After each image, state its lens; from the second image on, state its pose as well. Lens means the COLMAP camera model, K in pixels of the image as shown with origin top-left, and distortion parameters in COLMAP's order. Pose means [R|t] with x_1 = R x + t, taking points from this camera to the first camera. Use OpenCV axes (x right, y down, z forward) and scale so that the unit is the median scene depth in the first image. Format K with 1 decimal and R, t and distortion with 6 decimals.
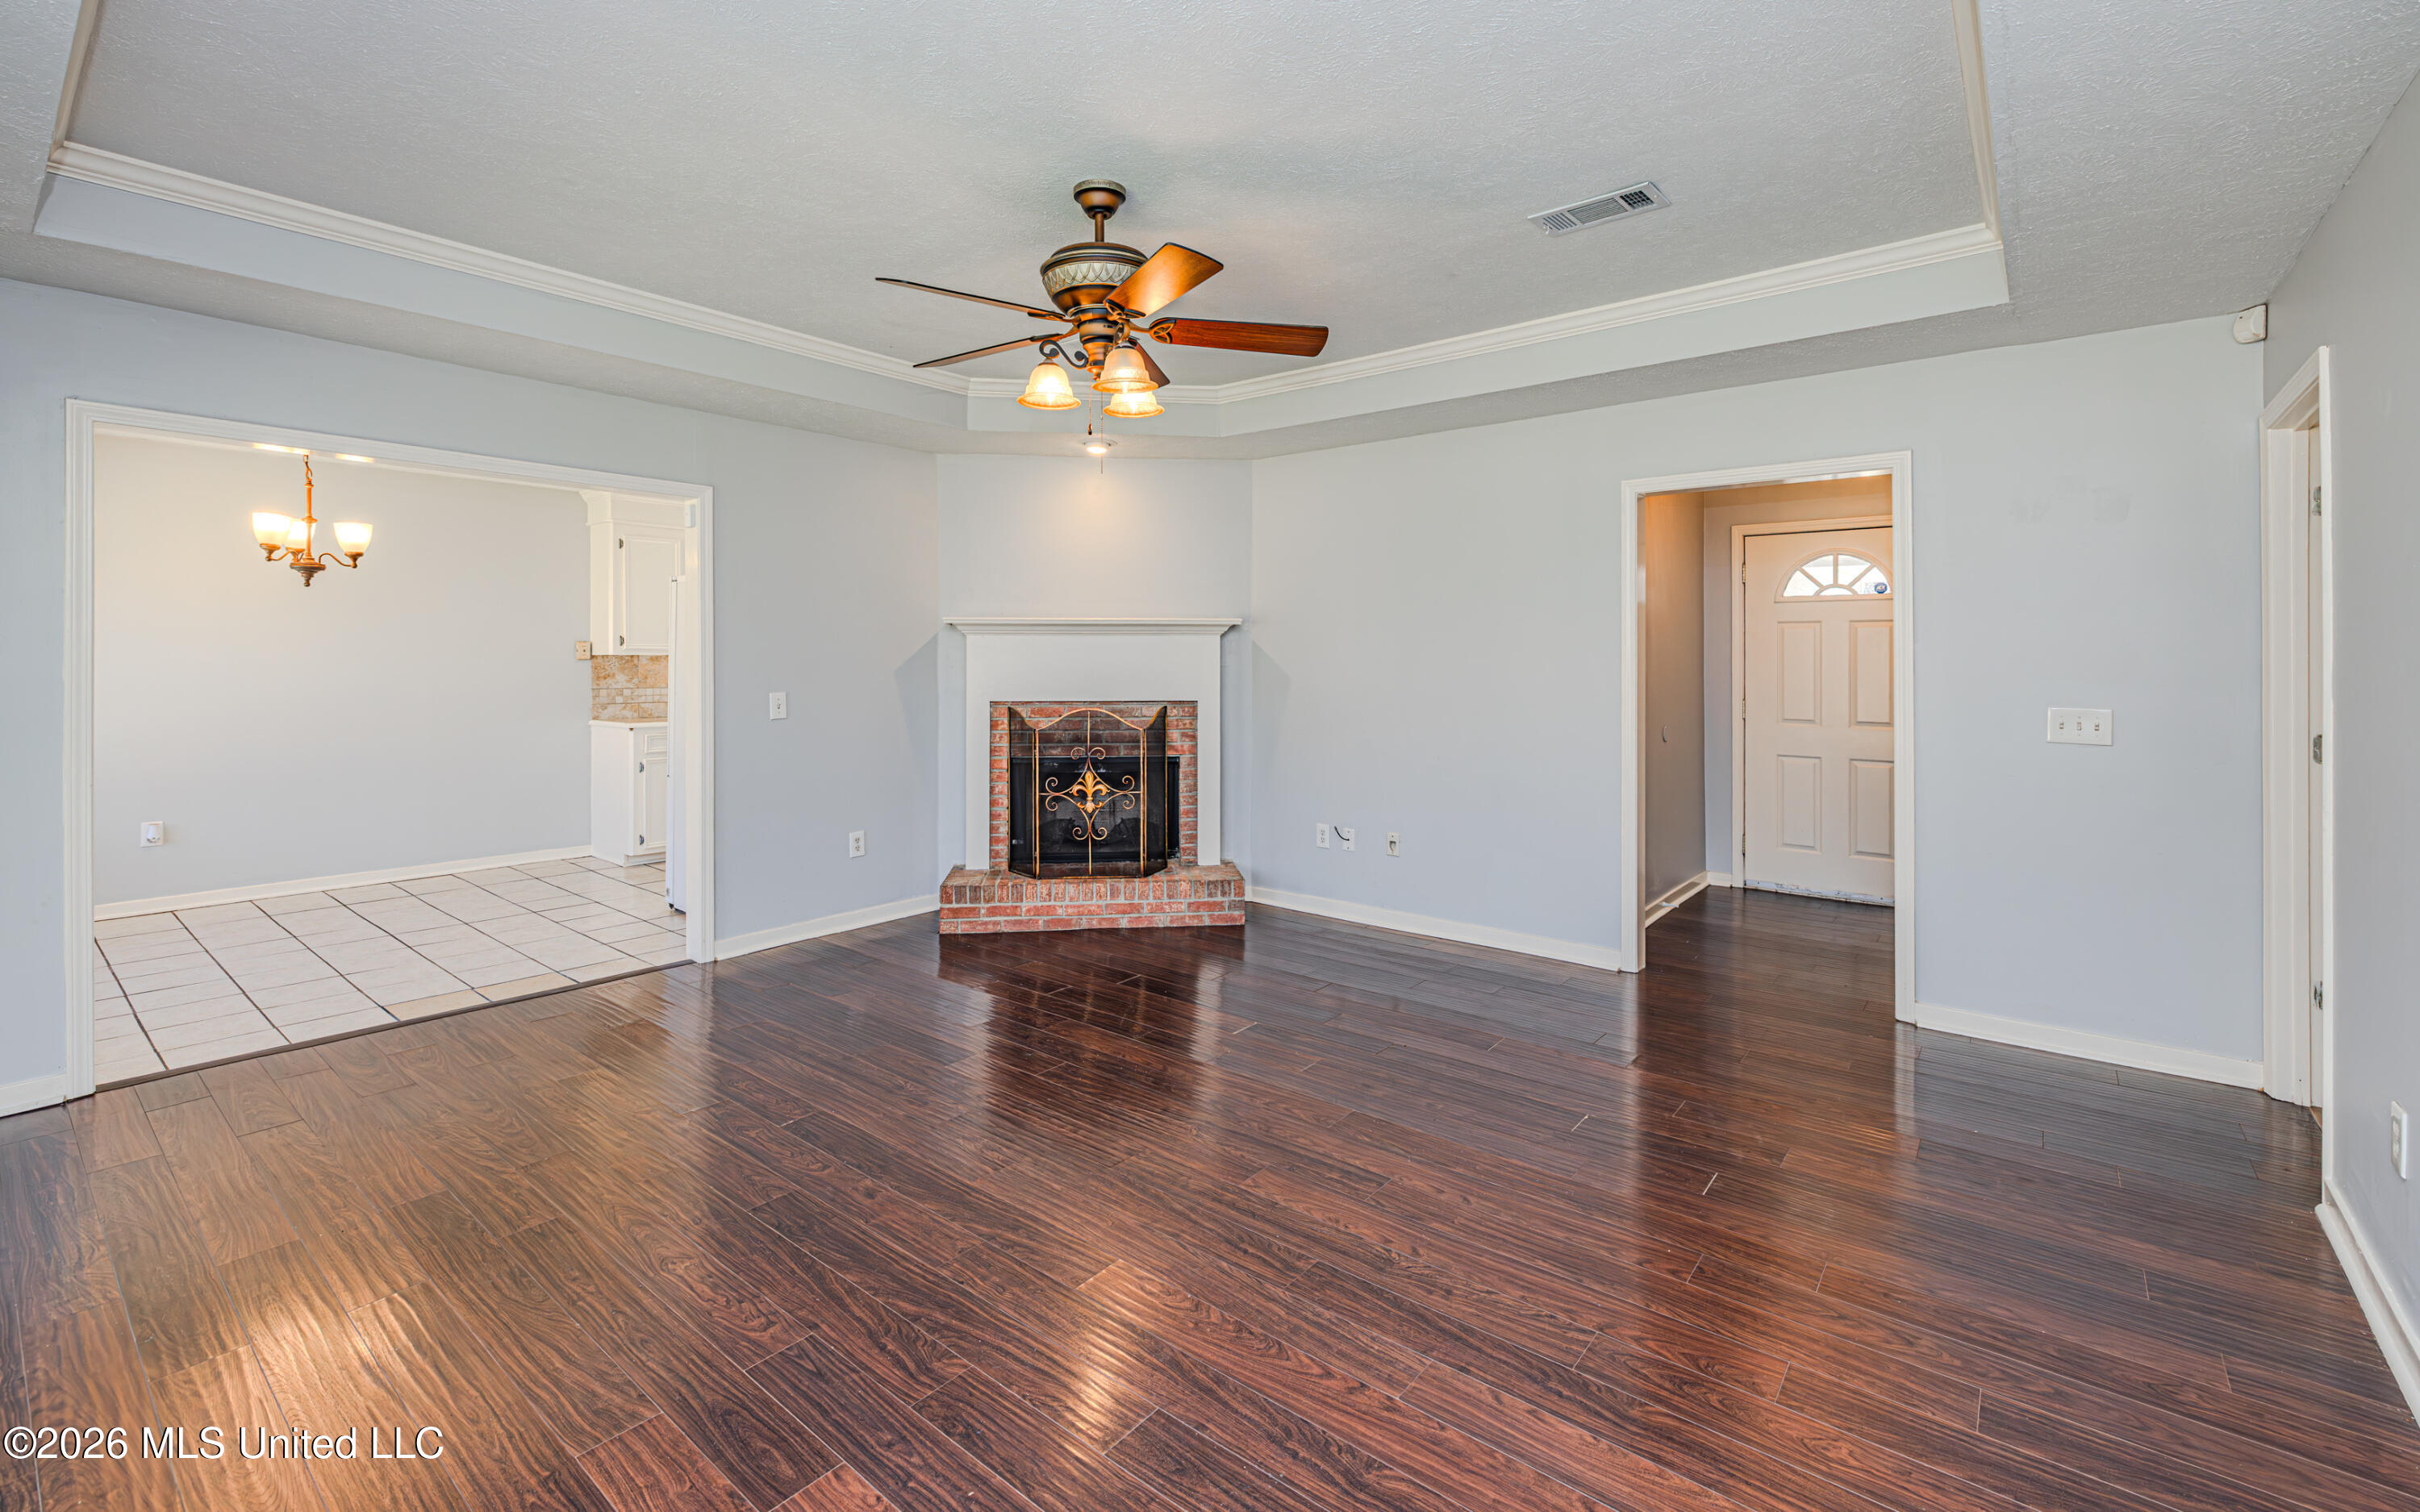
lens RADIAL K [[1032.4, 0, 1210.0], [0, 1032.4, 756.0], [0, 0, 1]] dist [0.009615, 0.000019]
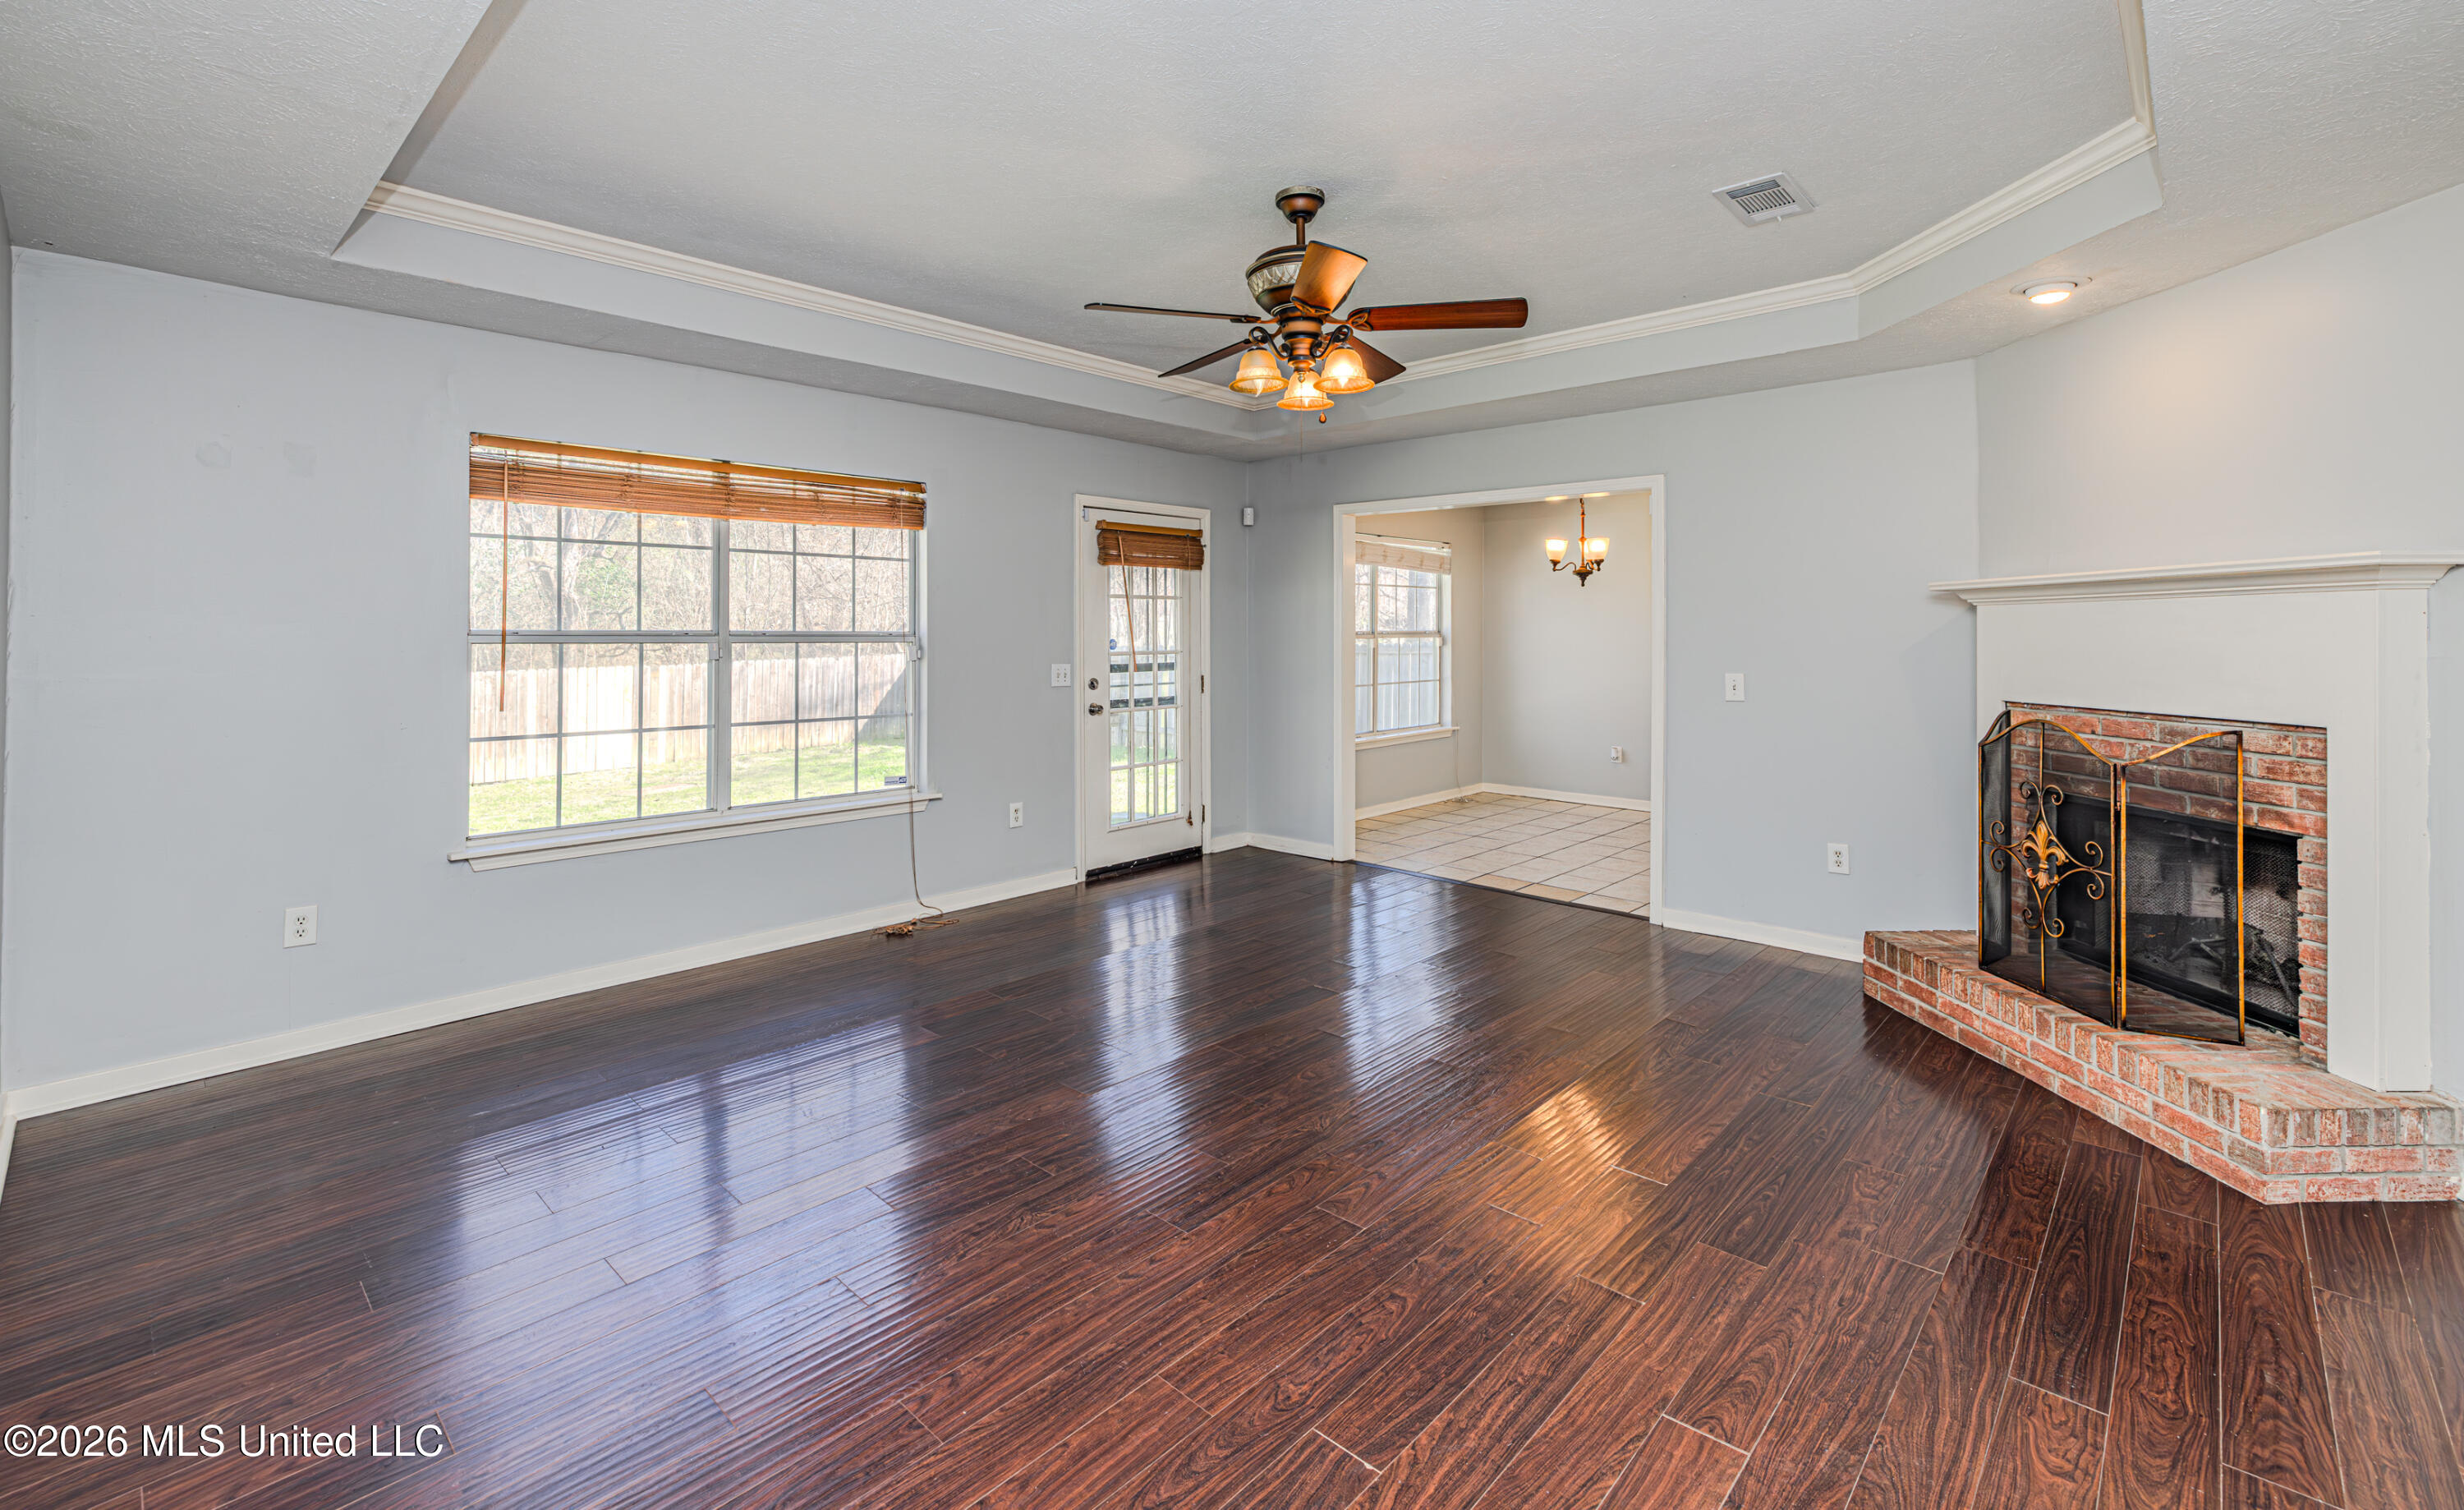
lens RADIAL K [[1046.3, 0, 1232.0], [0, 1046.3, 755.0], [0, 0, 1]] dist [0.000229, -0.000022]
pose [[-0.061886, 0.111063, -0.991885, 0.526660], [-0.100506, 0.988045, 0.116904, -0.048460], [0.993010, 0.106925, -0.049983, 0.547929]]
